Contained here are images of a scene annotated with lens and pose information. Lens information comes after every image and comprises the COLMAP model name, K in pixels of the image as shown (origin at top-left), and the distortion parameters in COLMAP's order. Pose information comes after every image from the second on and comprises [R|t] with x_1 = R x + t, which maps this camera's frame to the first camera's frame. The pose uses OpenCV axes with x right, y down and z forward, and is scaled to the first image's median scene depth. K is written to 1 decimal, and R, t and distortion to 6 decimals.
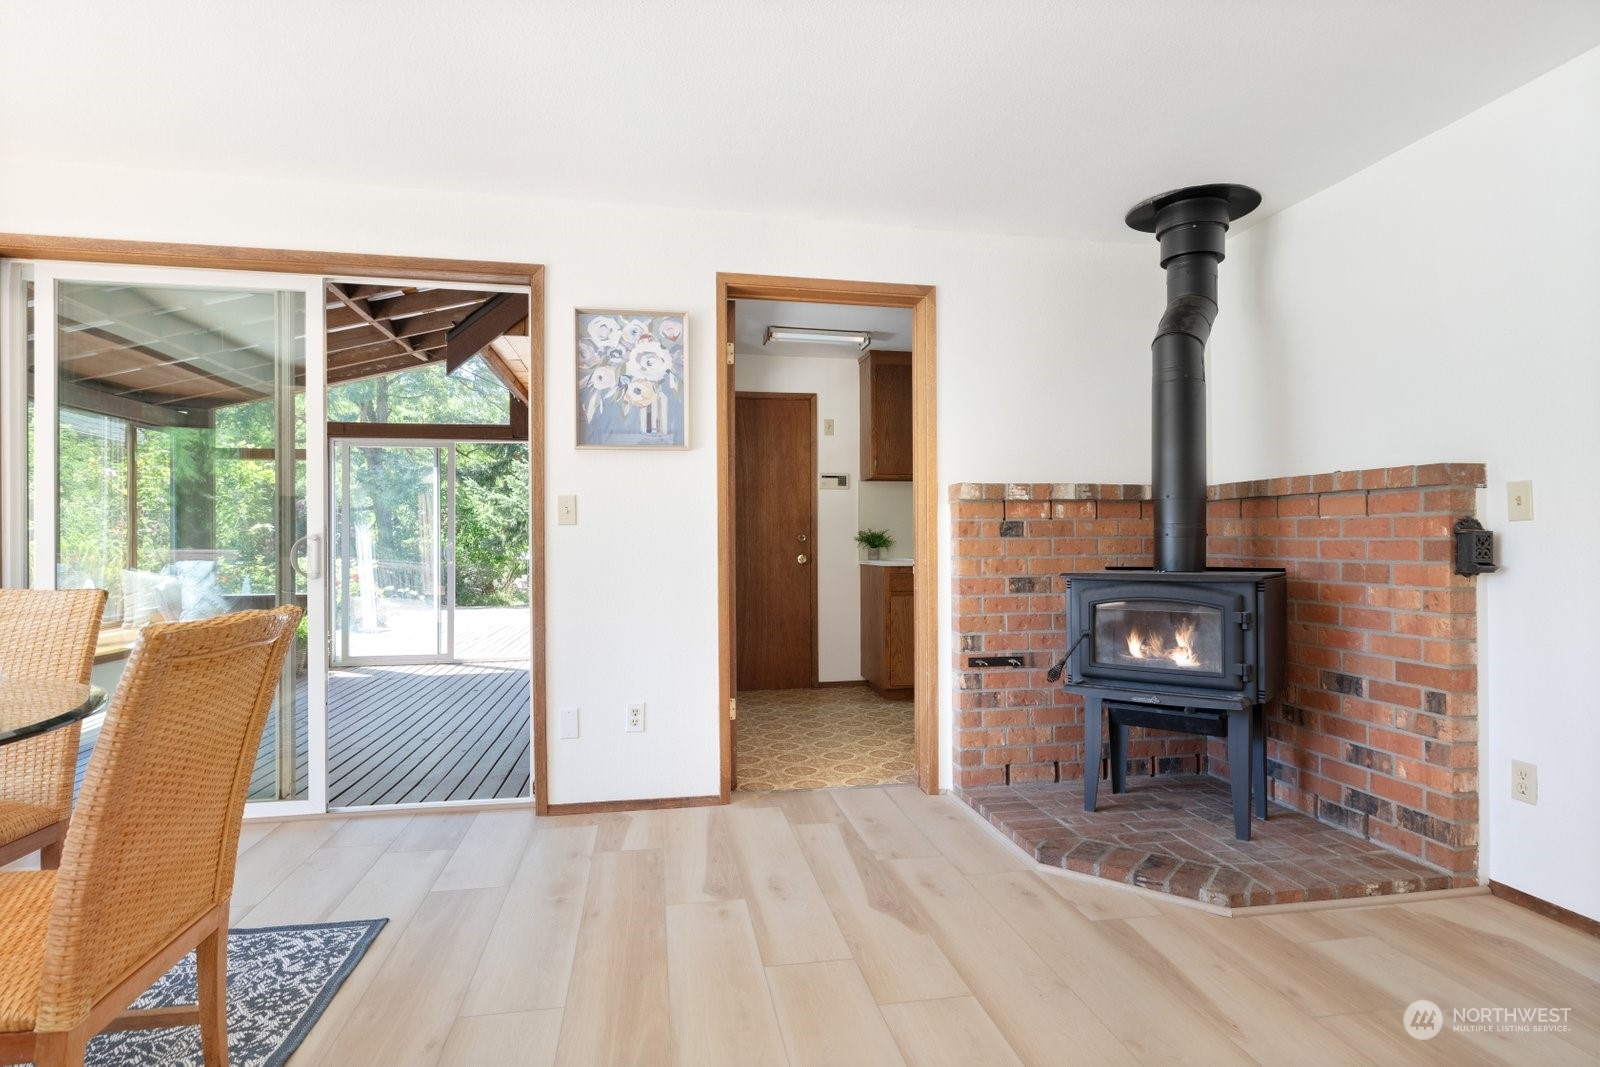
lens RADIAL K [[851.8, 0, 778.4], [0, 851.8, 533.7], [0, 0, 1]] dist [0.003628, 0.000222]
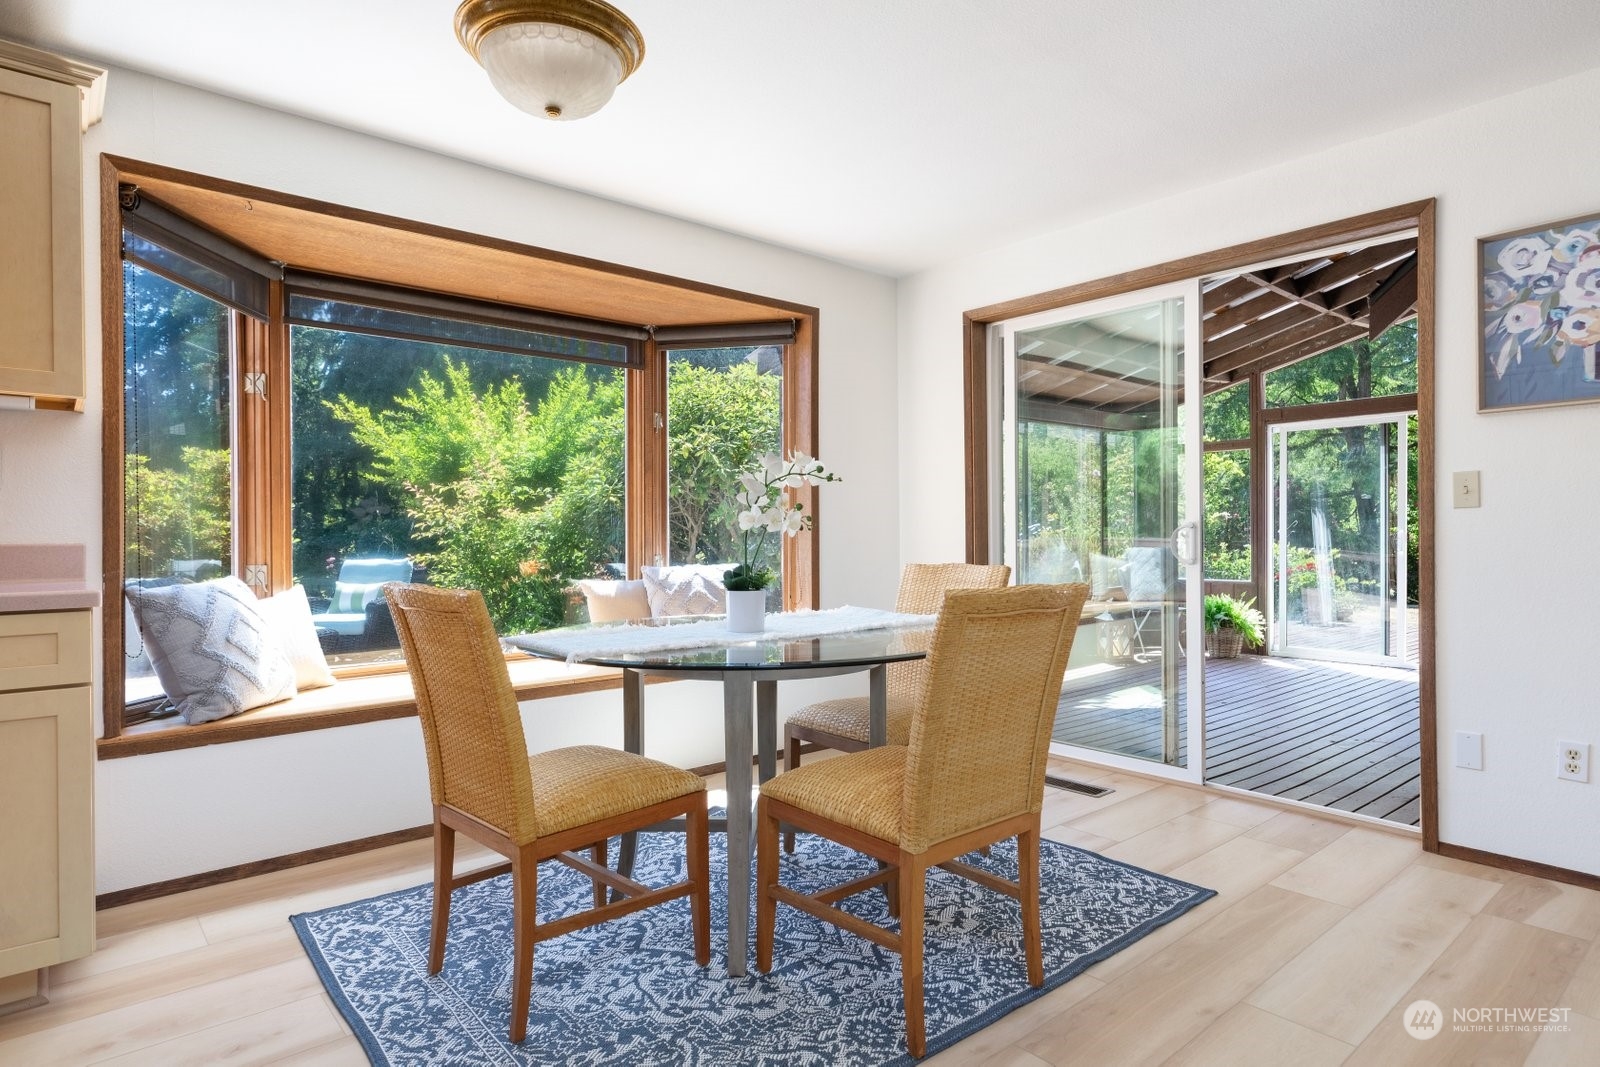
lens RADIAL K [[851.8, 0, 778.4], [0, 851.8, 533.7], [0, 0, 1]] dist [0.003628, 0.000222]
pose [[0.500771, 0.000788, -0.865579, 0.130685], [0.011429, 0.999906, 0.007523, 0.001041], [0.865504, -0.013660, 0.500715, 0.018402]]
